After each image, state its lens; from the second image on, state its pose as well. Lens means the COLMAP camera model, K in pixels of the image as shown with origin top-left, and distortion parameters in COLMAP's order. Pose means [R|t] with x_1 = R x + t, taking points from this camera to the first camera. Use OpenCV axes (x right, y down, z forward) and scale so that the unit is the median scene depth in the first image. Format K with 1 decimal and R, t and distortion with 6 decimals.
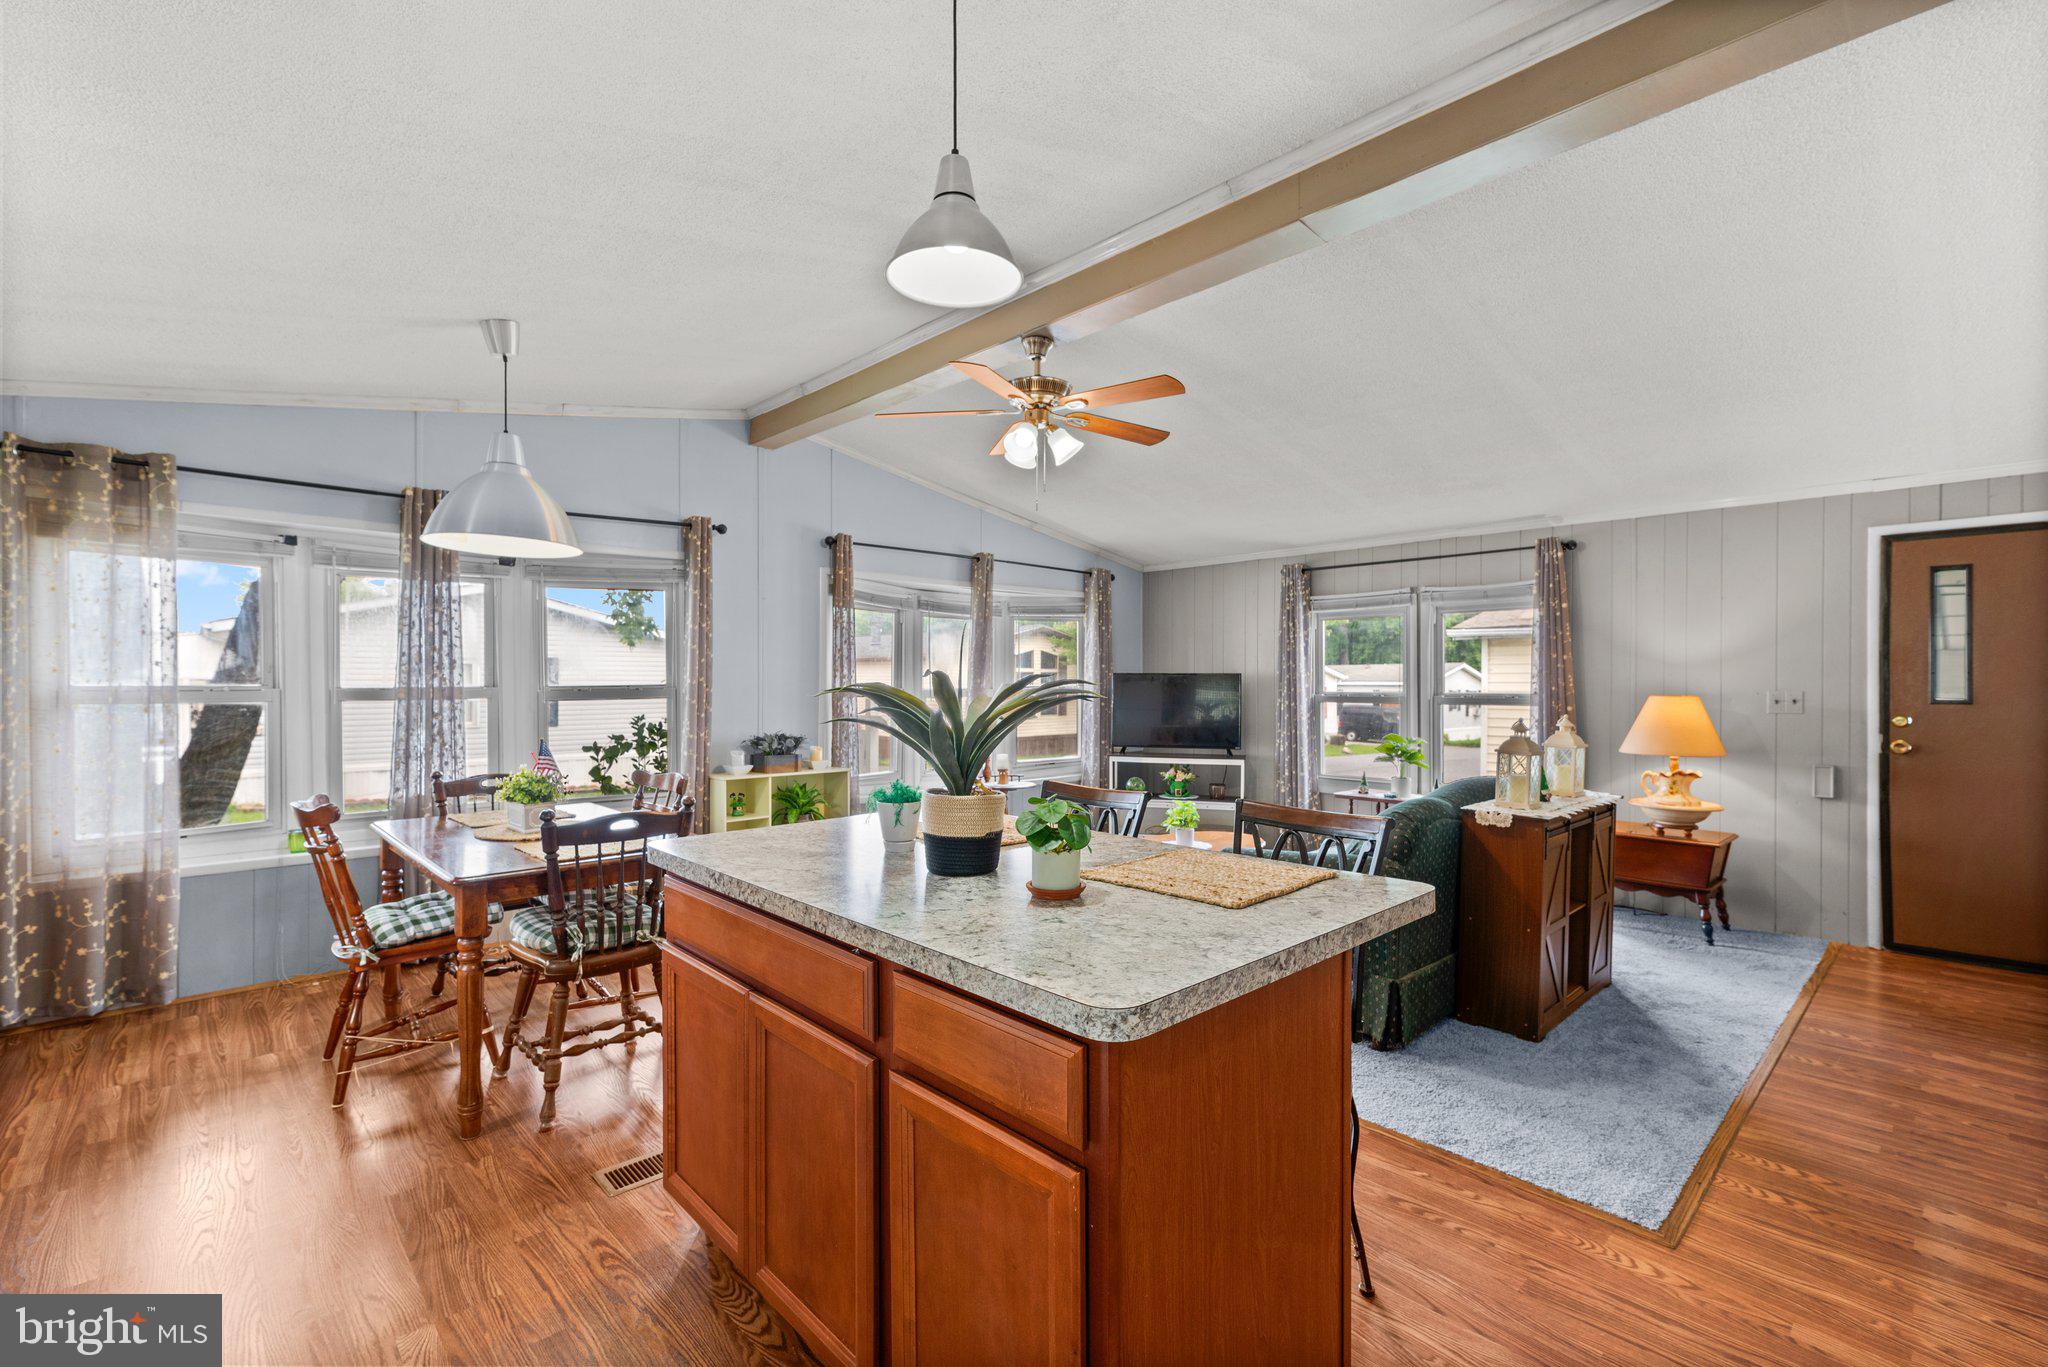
lens RADIAL K [[907.1, 0, 1003.0], [0, 907.1, 687.6], [0, 0, 1]] dist [-0.000607, 0.000422]
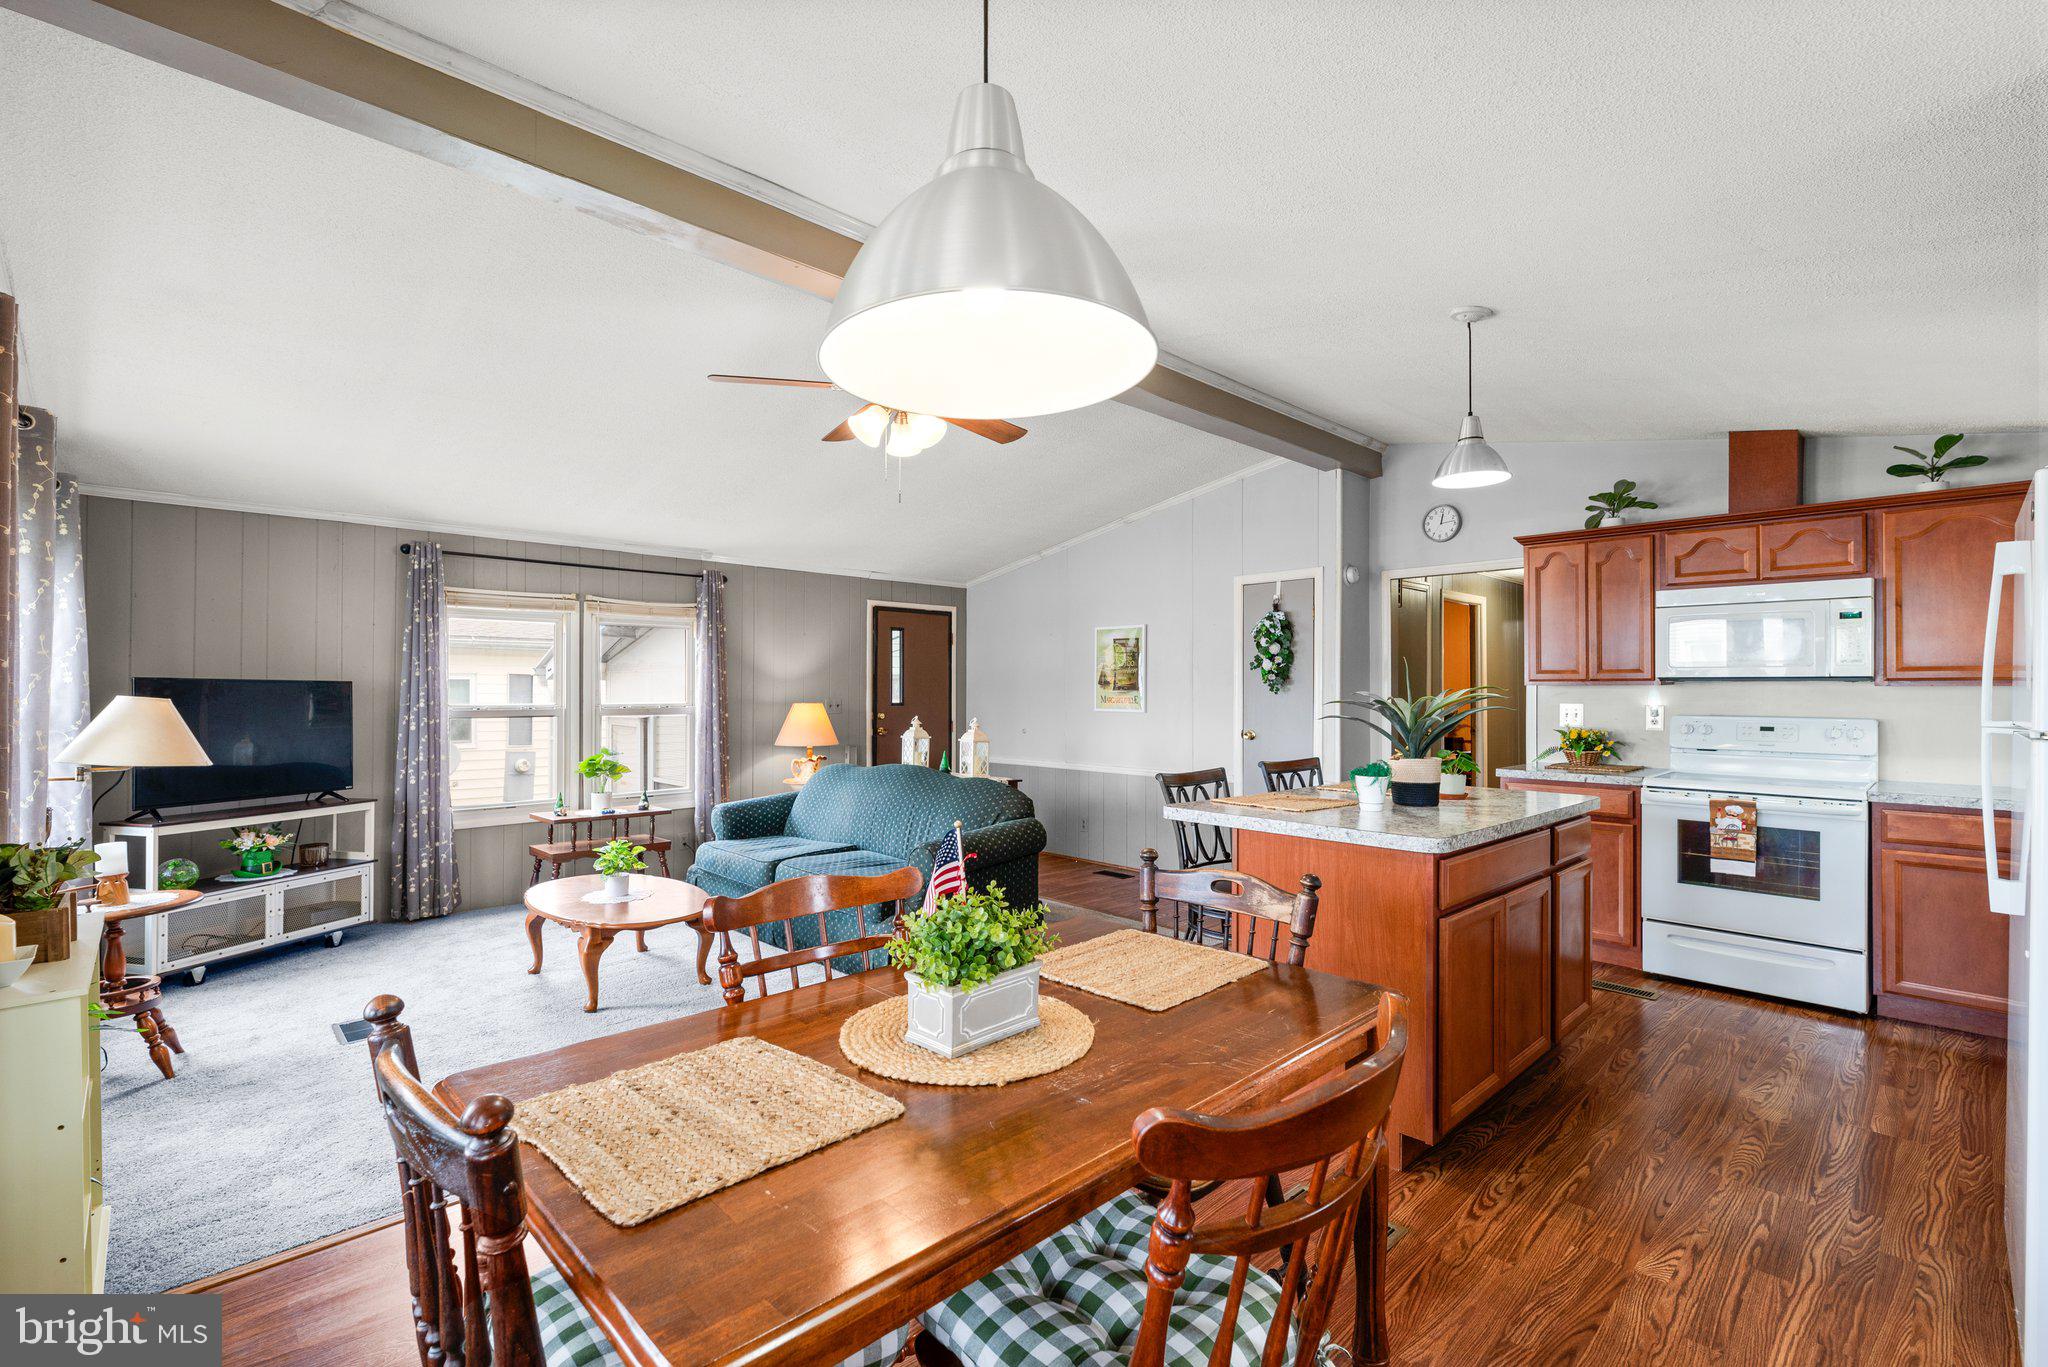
lens RADIAL K [[907.1, 0, 1024.4], [0, 907.1, 685.2], [0, 0, 1]] dist [-0.000607, 0.000422]
pose [[-0.013838, 0.008102, 0.999871, -0.639306], [0.005772, 0.999951, -0.008022, -0.004971], [-0.999888, 0.005660, -0.013884, 0.681017]]
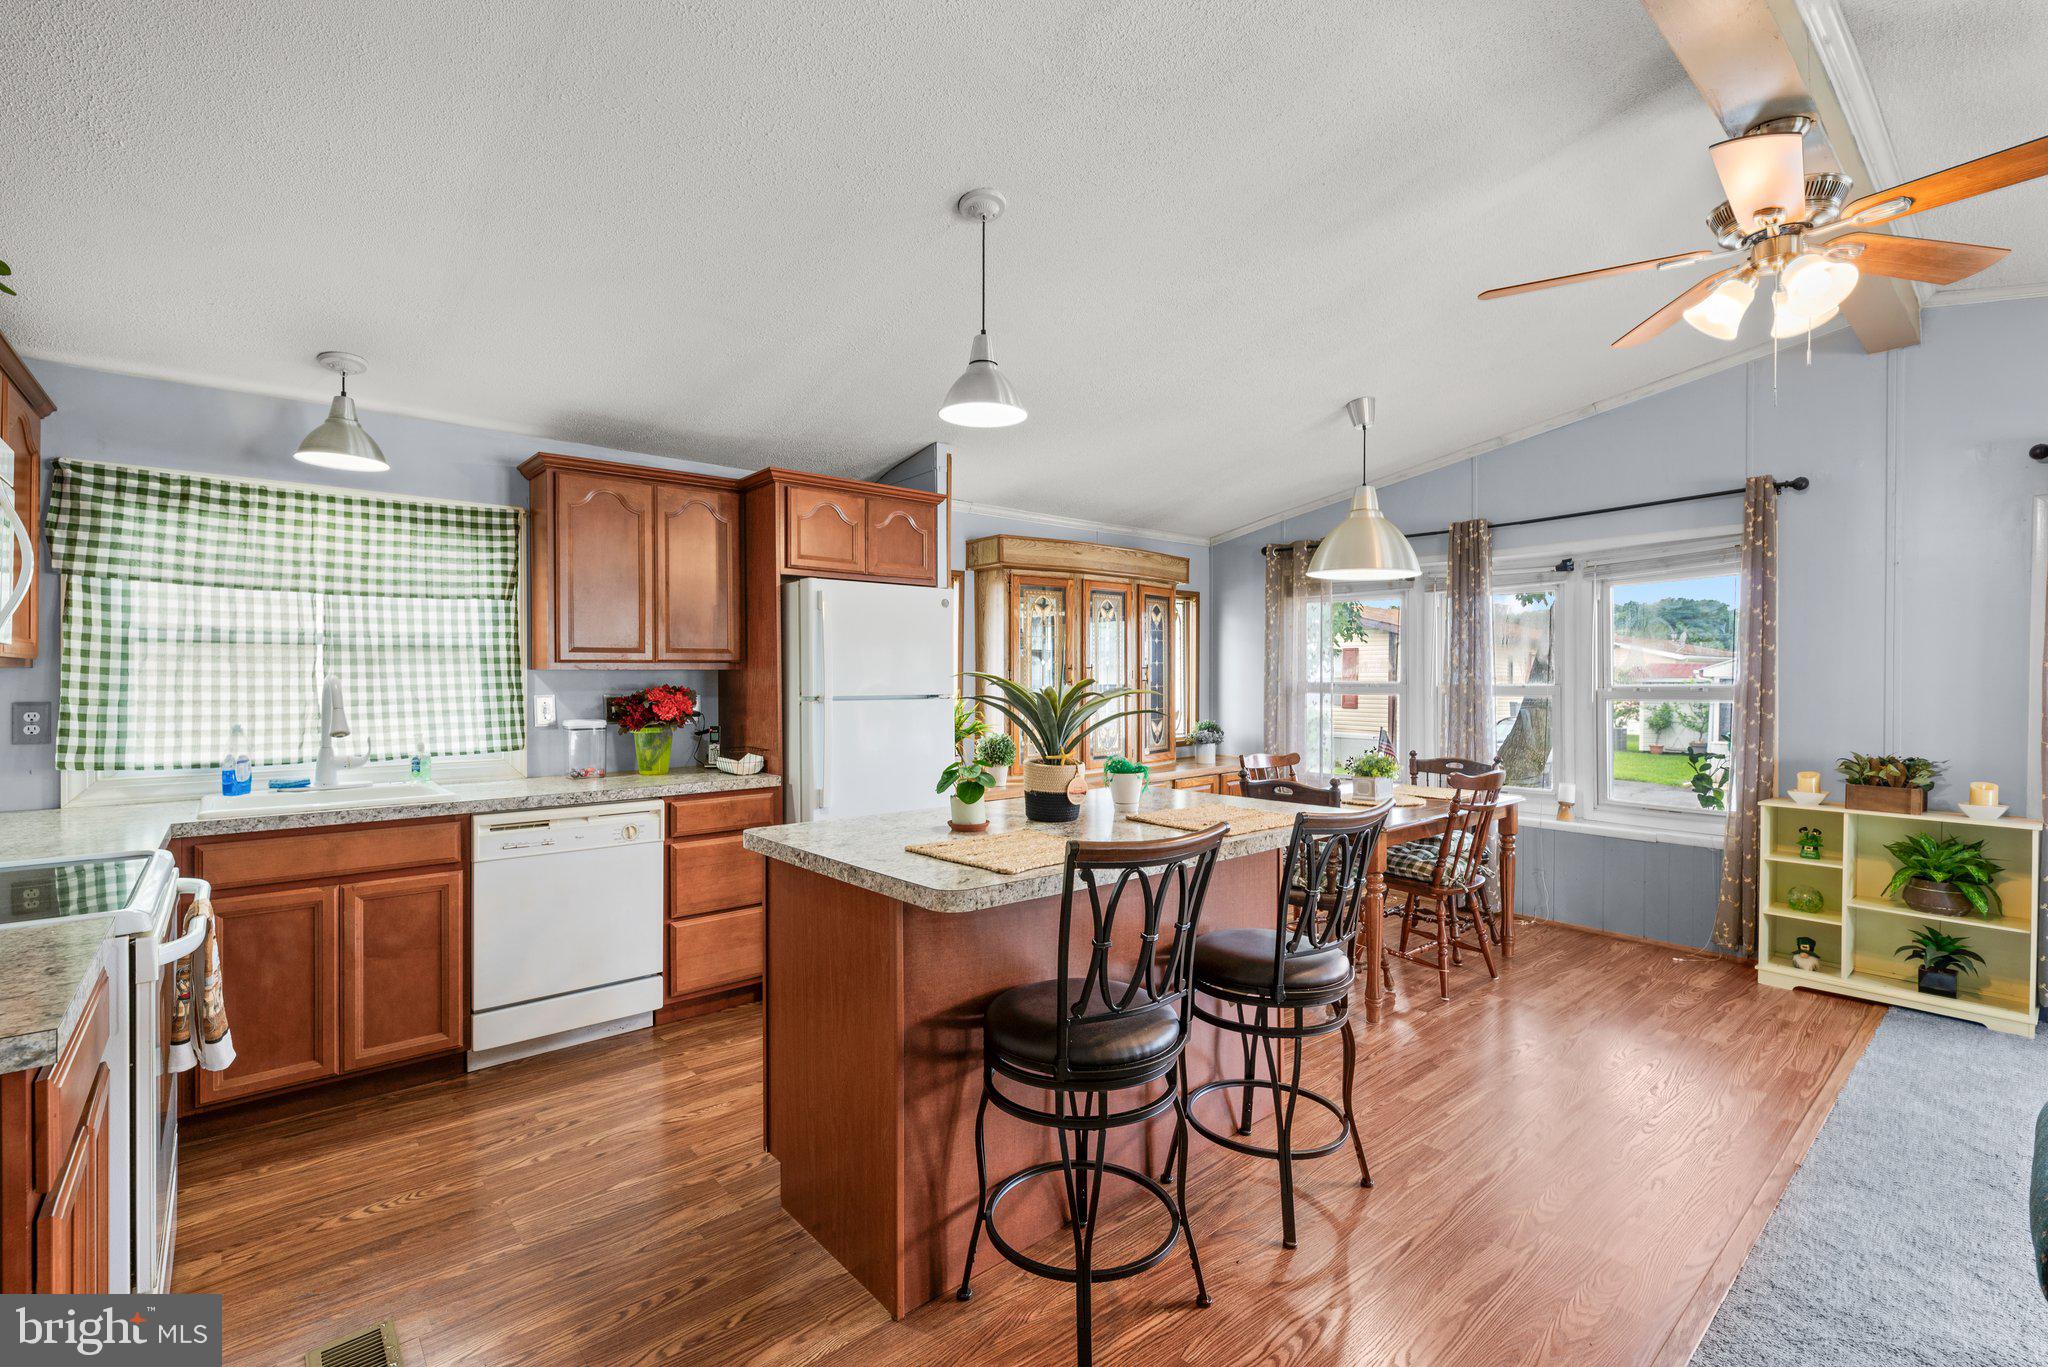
lens RADIAL K [[907.1, 0, 1028.9], [0, 907.1, 679.2], [0, 0, 1]] dist [-0.000607, 0.000422]
pose [[-0.037086, 0.000989, -0.999312, 0.518541], [-0.008807, 0.999960, 0.001316, -0.004071], [0.999273, 0.008850, -0.037076, 0.400844]]
